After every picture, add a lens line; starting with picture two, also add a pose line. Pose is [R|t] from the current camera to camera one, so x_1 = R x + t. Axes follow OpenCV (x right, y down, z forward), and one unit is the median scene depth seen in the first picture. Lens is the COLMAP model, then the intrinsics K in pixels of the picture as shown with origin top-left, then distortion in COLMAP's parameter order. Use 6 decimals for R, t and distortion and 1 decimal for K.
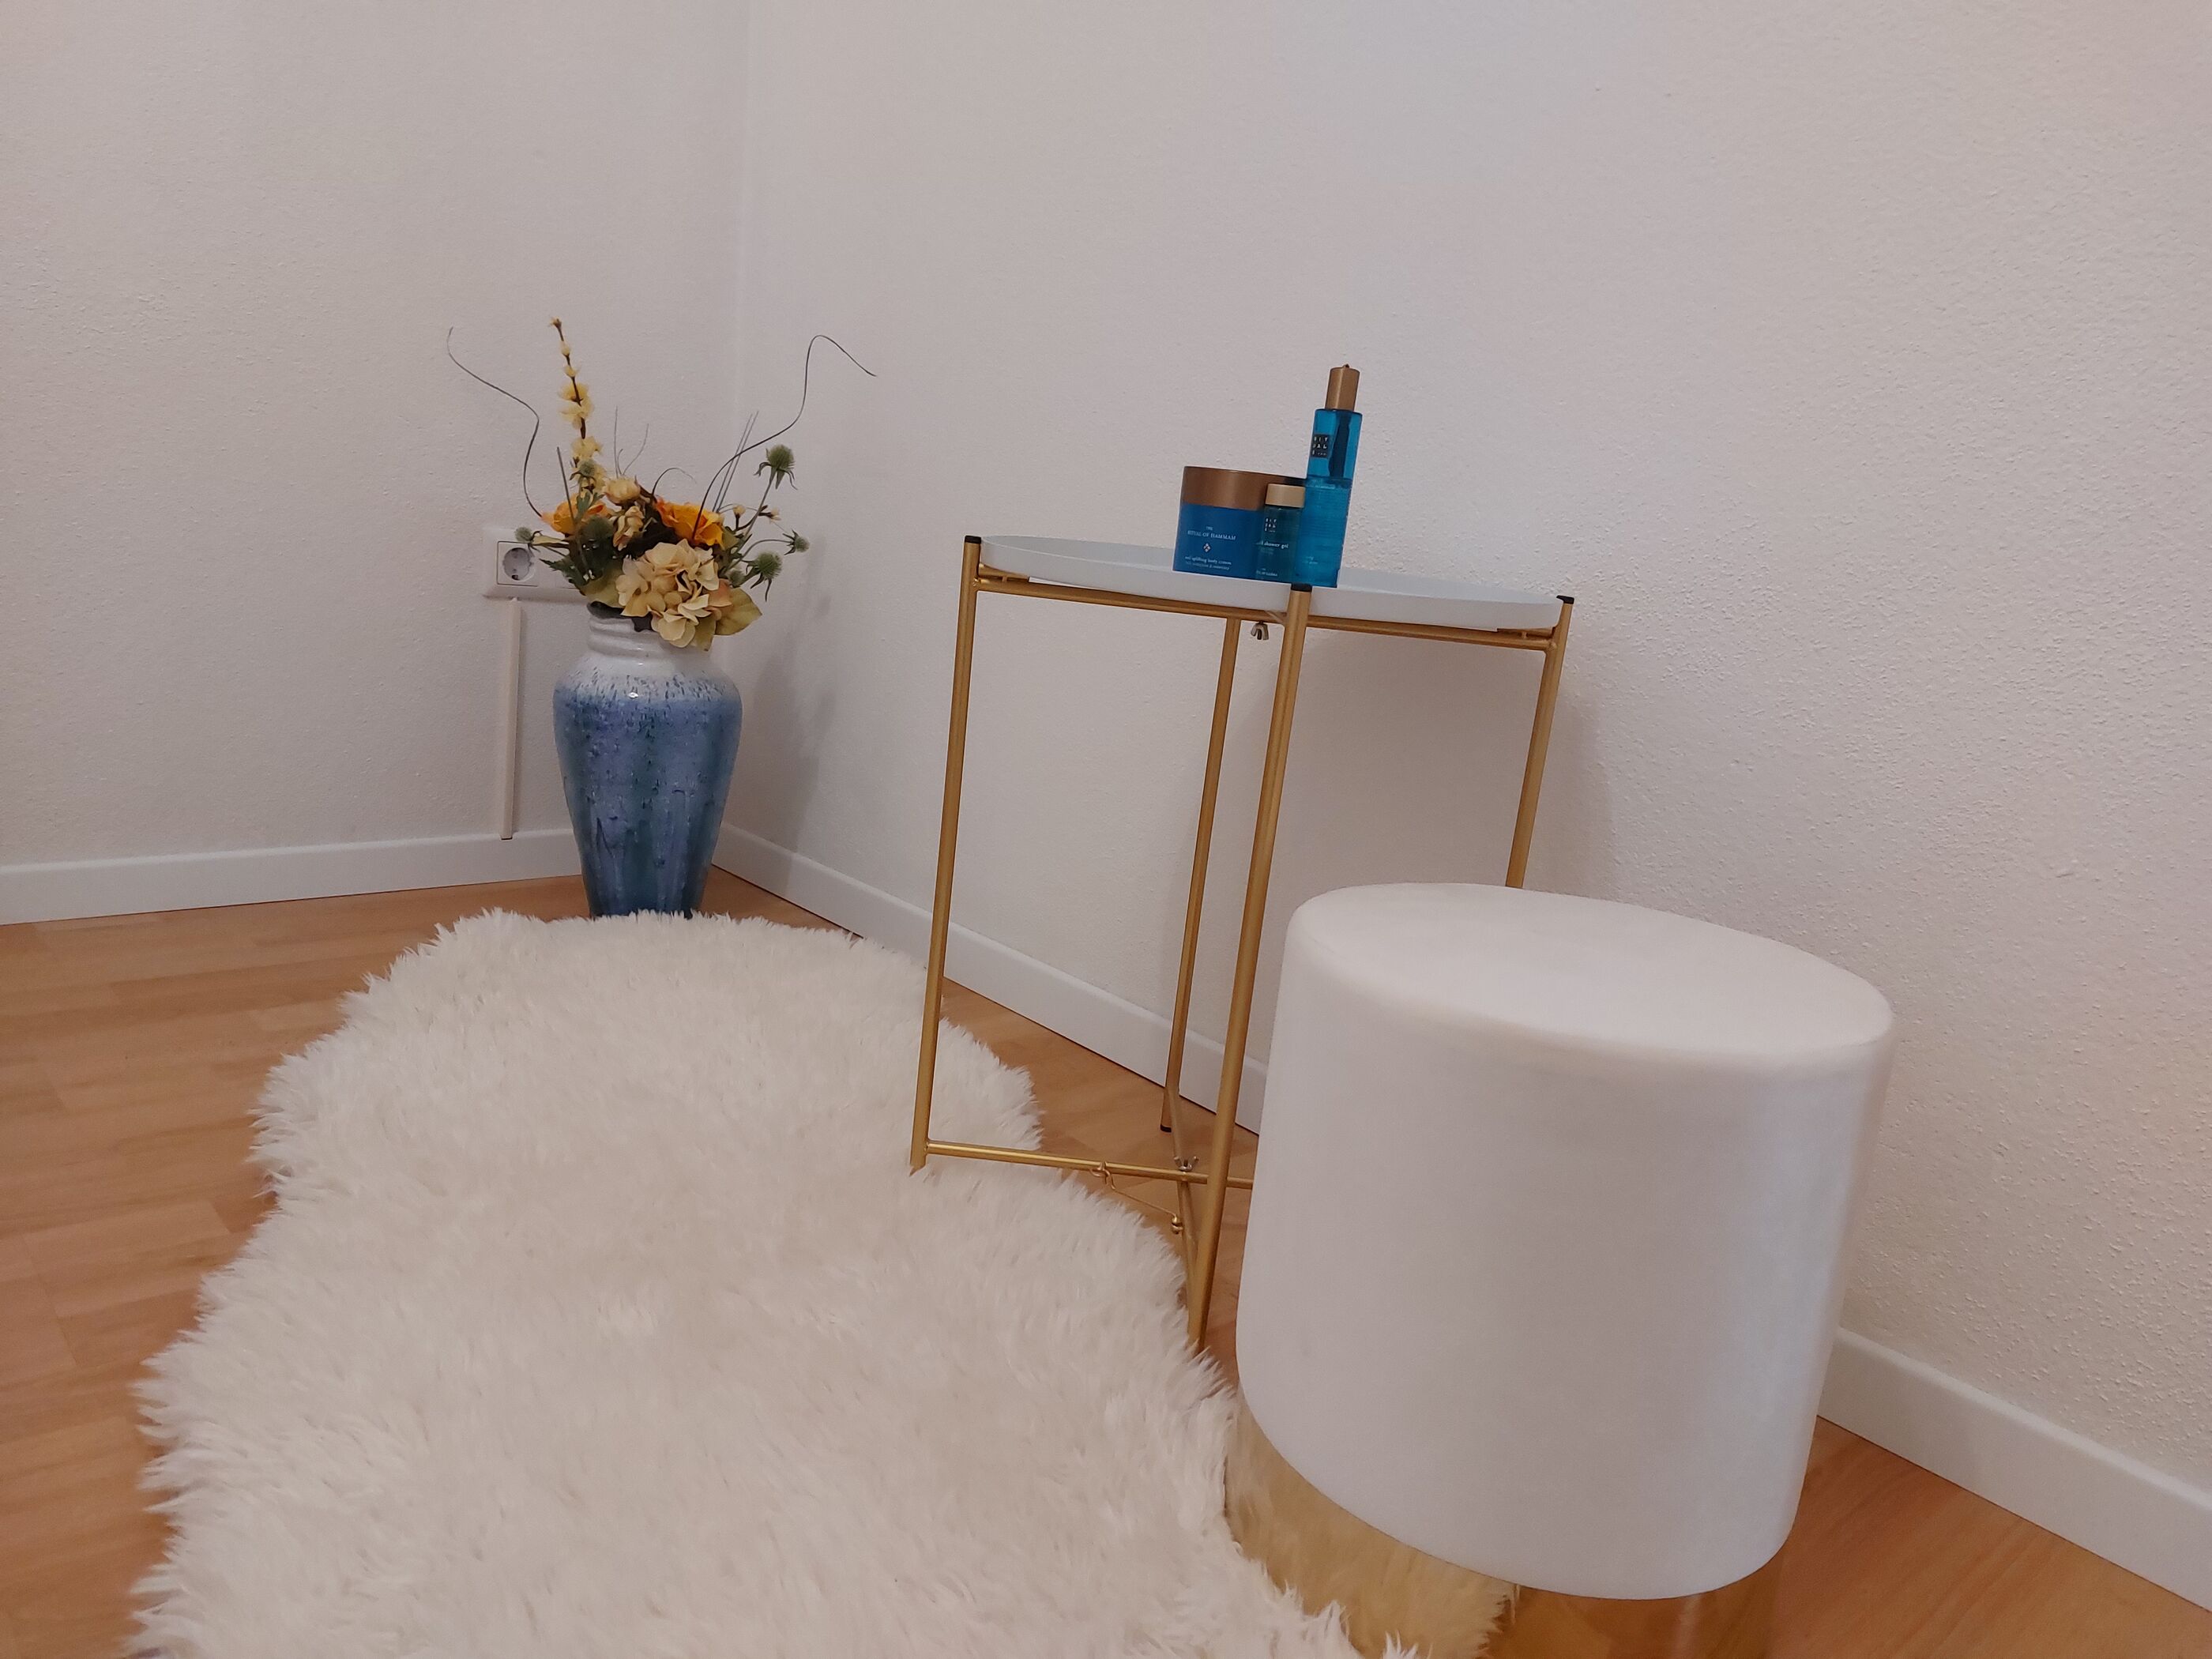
lens RADIAL K [[1629.8, 0, 1077.4], [0, 1629.8, 834.6], [0, 0, 1]] dist [0.177651, -0.295931]
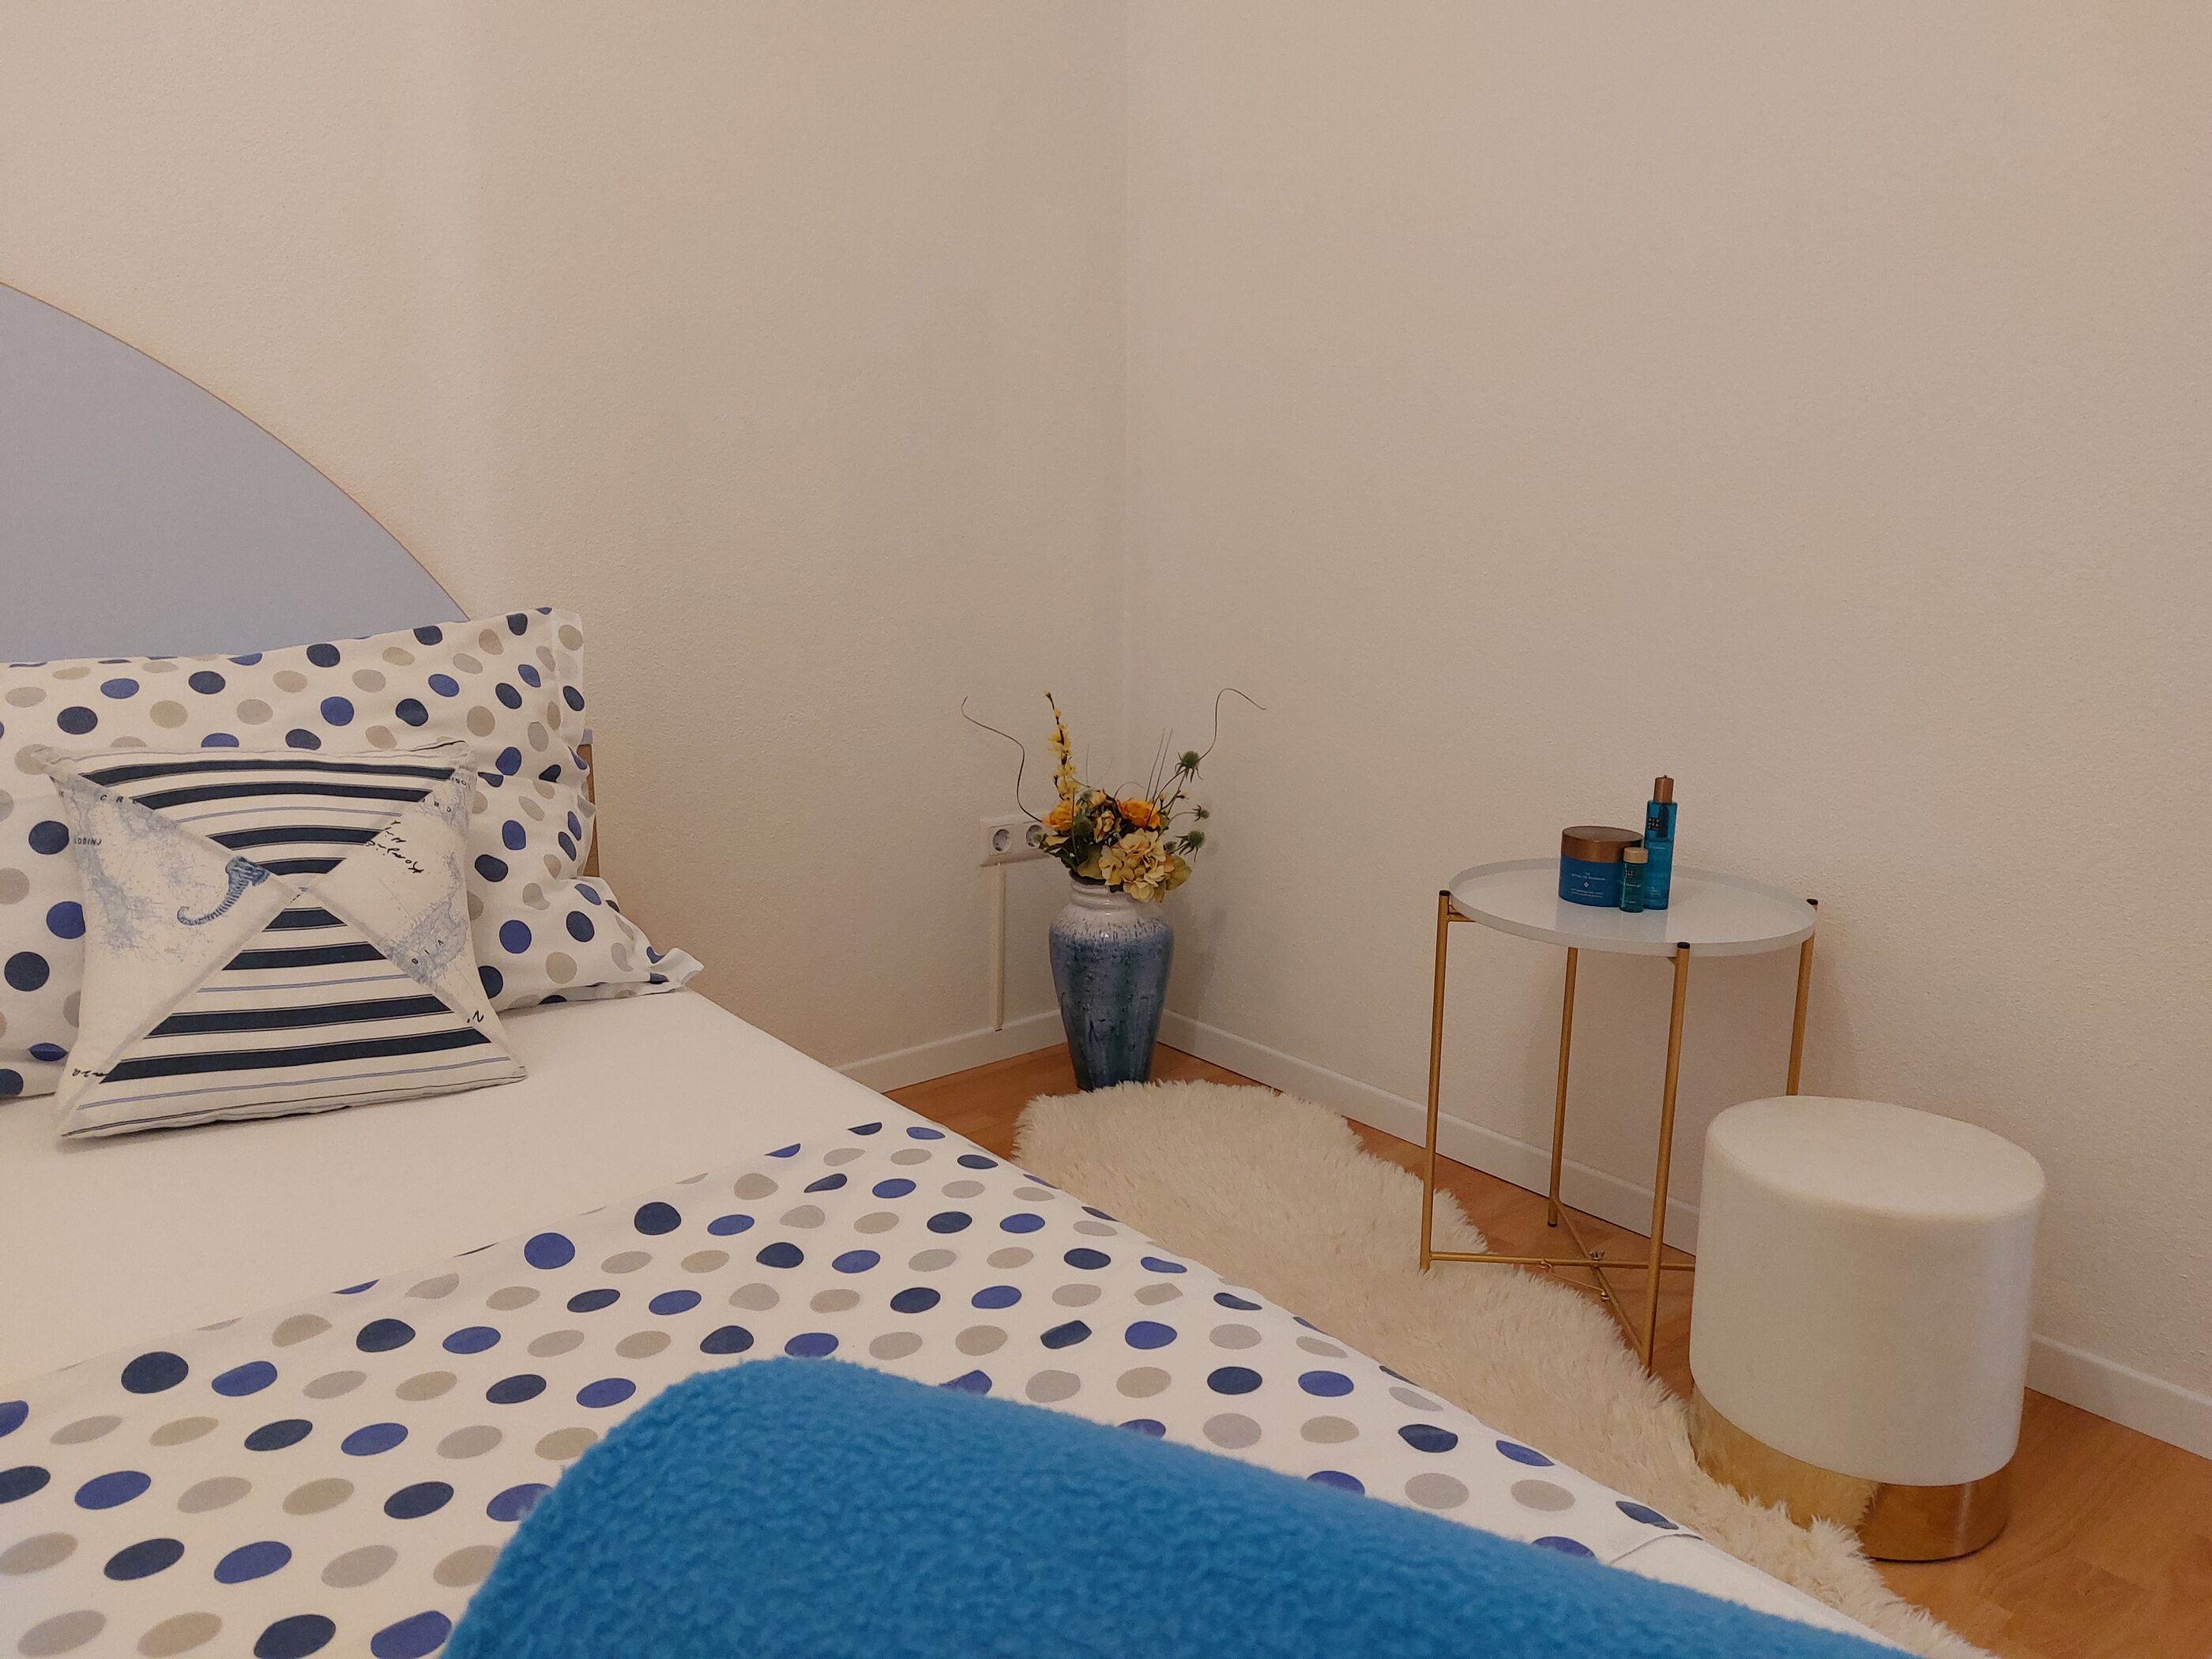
lens RADIAL K [[1594.4, 0, 1095.9], [0, 1594.4, 826.7], [0, 0, 1]] dist [0.135901, -0.179853]
pose [[0.994947, -0.087292, -0.049604, -0.210161], [0.086158, 0.995979, -0.024565, -0.150993], [0.051549, 0.020167, 0.998467, -0.420145]]
